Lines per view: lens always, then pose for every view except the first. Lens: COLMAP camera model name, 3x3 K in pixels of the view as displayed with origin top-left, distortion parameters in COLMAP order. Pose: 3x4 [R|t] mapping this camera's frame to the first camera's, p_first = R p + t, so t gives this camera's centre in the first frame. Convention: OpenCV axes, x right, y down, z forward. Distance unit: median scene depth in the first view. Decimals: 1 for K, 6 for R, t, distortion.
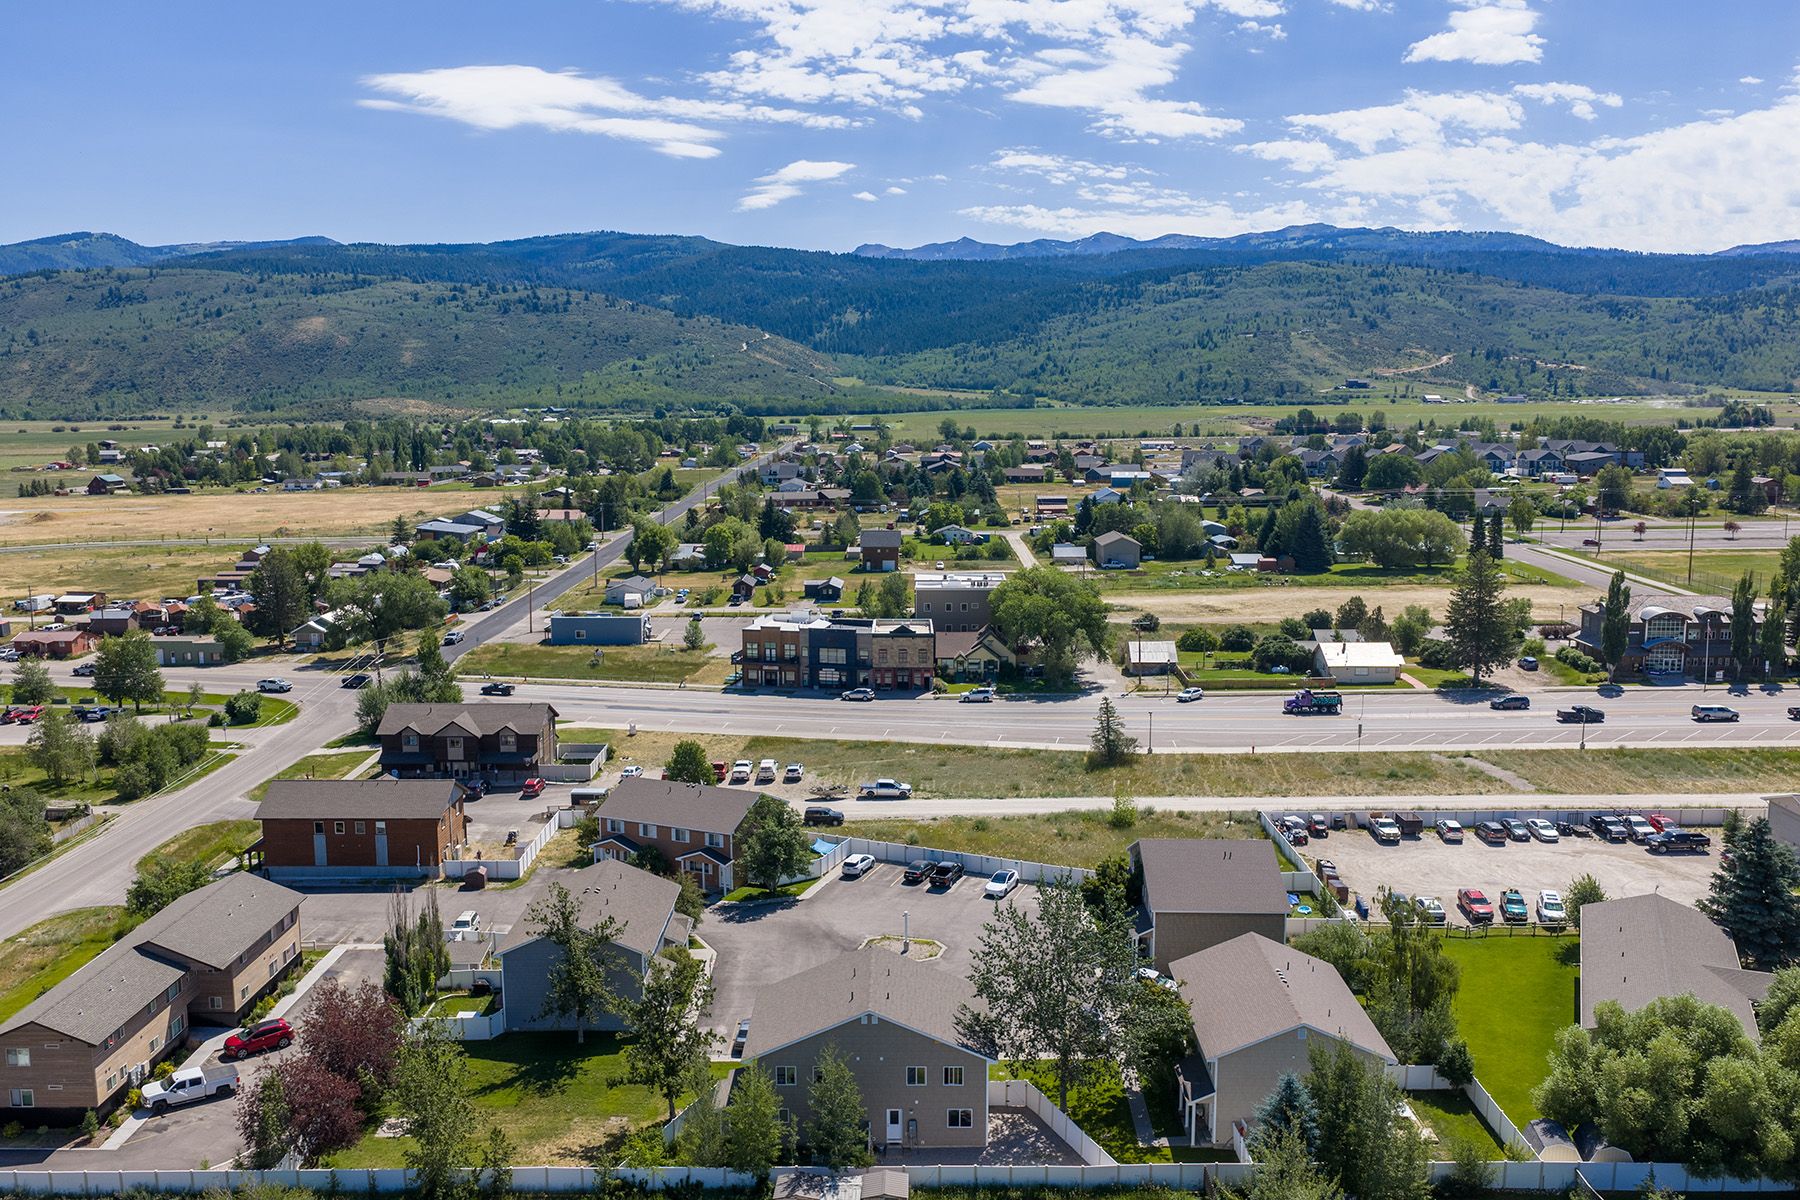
lens RADIAL K [[1486.0, 0, 900.0], [0, 1486.0, 600.0], [0, 0, 1]] dist [0.002145, -0.014116]
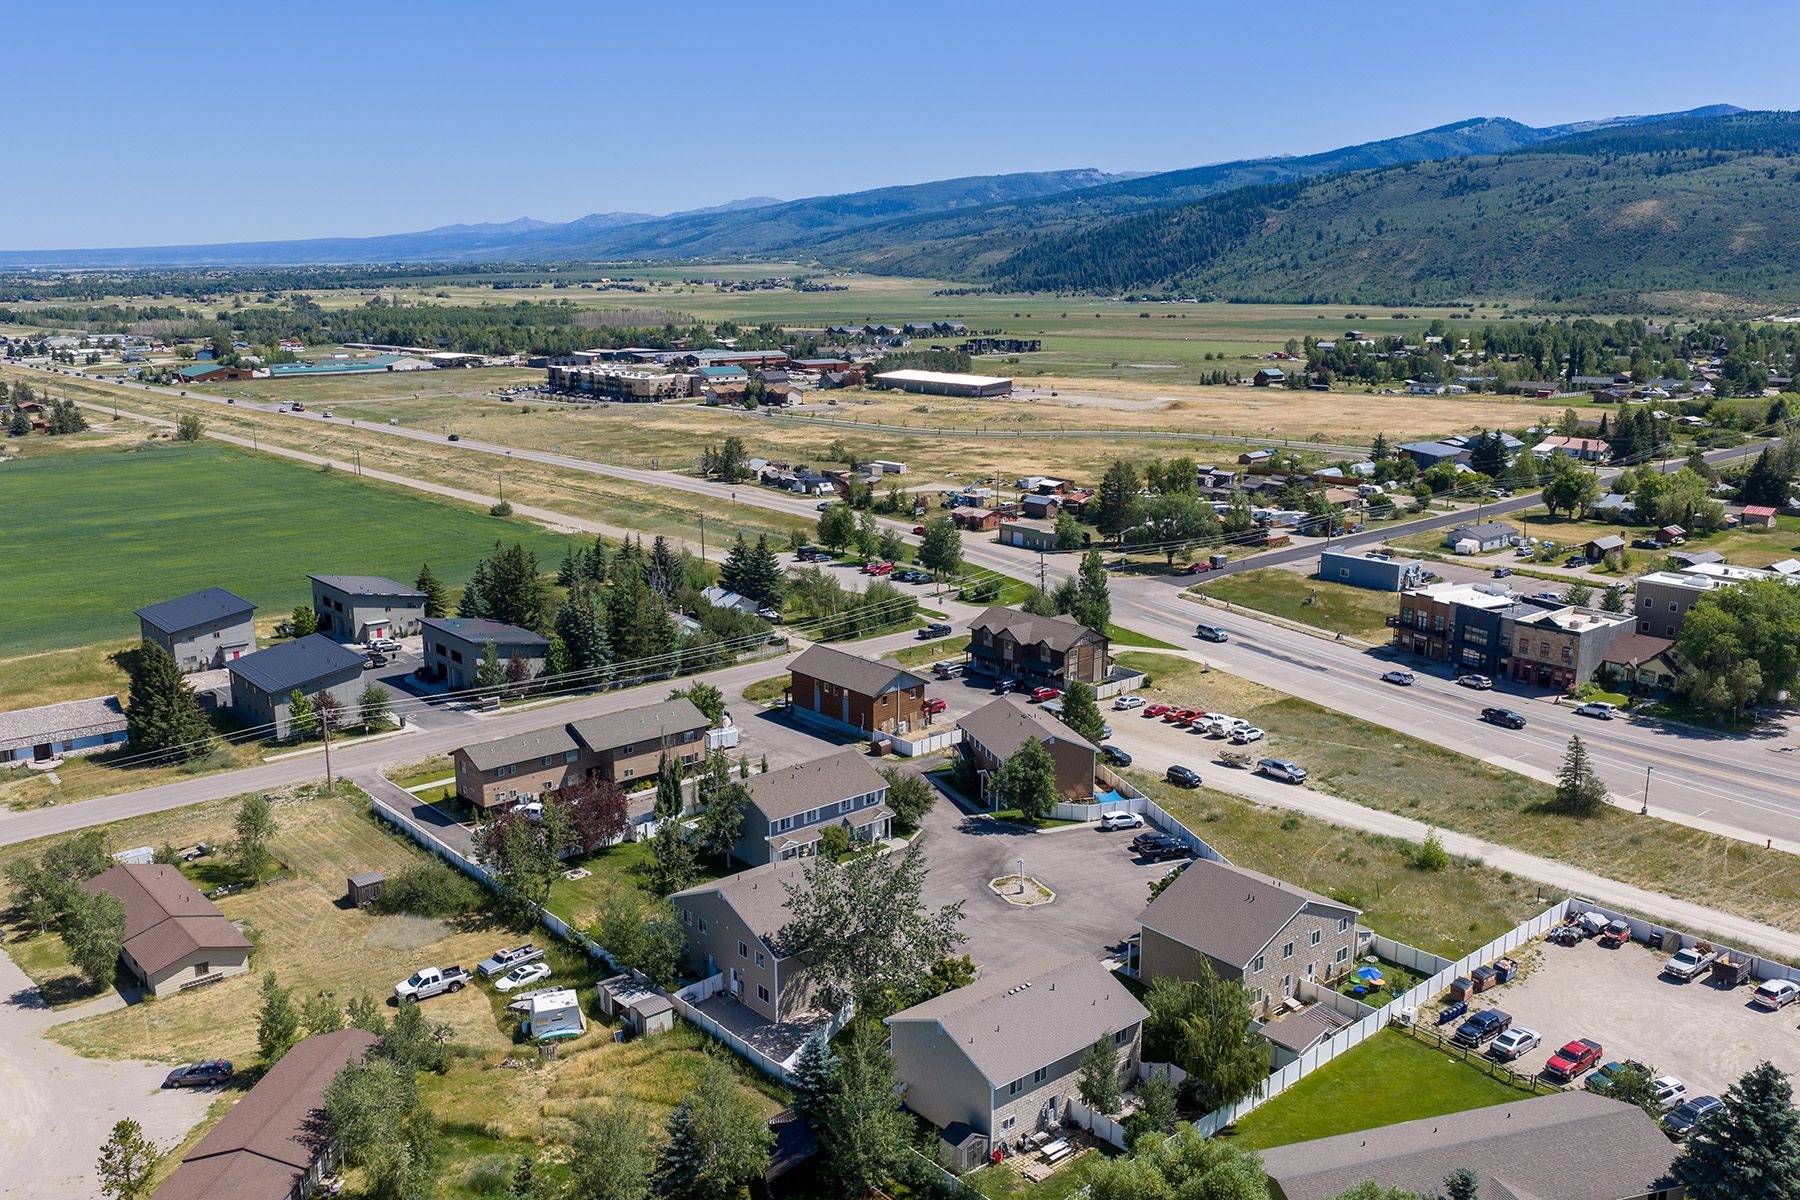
lens RADIAL K [[1486.0, 0, 900.0], [0, 1486.0, 600.0], [0, 0, 1]] dist [0.002145, -0.014116]
pose [[0.657110, 0.166413, -0.735196, 0.255866], [-0.108937, 0.986053, 0.125828, -0.040419], [0.745881, -0.002593, 0.666074, 0.061488]]
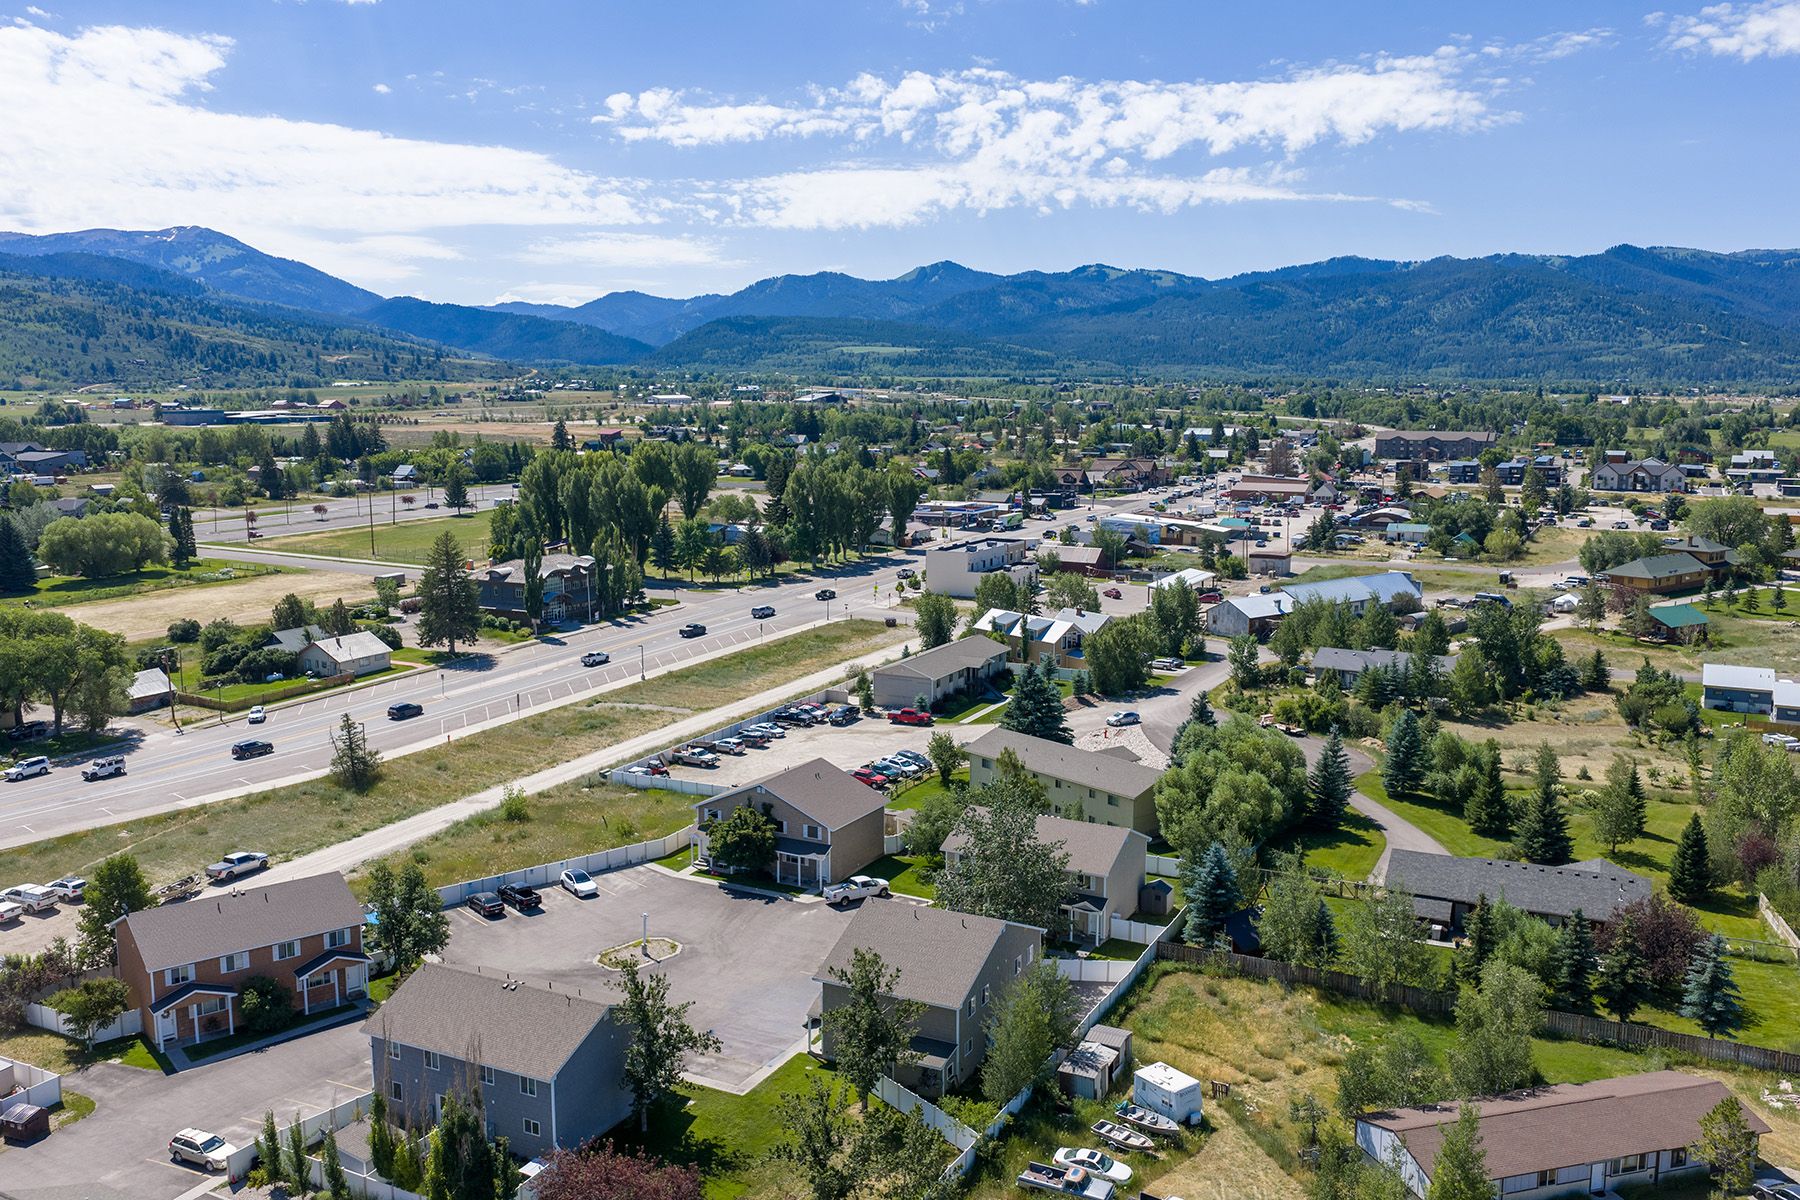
lens RADIAL K [[1486.0, 0, 900.0], [0, 1486.0, 600.0], [0, 0, 1]] dist [0.002145, -0.014116]
pose [[0.440823, -0.128873, 0.888294, -0.263819], [0.128100, 0.988542, 0.079847, -0.017361], [-0.888406, 0.078592, 0.452281, 0.135731]]
